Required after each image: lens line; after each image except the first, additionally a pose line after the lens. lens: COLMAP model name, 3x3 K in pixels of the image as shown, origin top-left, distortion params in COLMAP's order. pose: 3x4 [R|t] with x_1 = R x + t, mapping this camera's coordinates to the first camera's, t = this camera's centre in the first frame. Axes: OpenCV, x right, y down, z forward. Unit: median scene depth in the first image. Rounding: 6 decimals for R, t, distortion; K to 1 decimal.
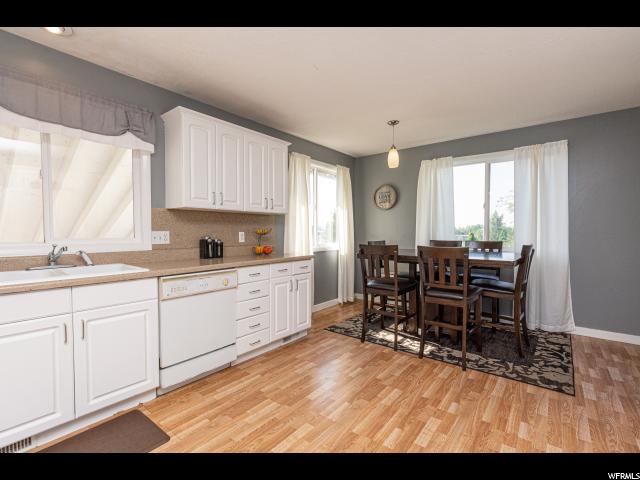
lens RADIAL K [[299.0, 0, 316.9], [0, 299.0, 238.0], [0, 0, 1]] dist [0.001257, -0.000276]
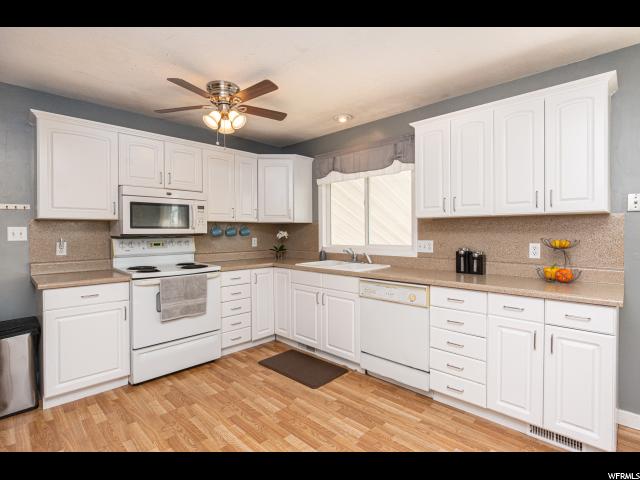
lens RADIAL K [[322.2, 0, 315.6], [0, 322.2, 233.2], [0, 0, 1]] dist [-0.031202, -0.000418]
pose [[-0.111624, -0.001604, -0.993749, 0.638108], [-0.028670, 0.999588, 0.001607, -0.038938], [0.993337, 0.028670, -0.111624, 0.728041]]
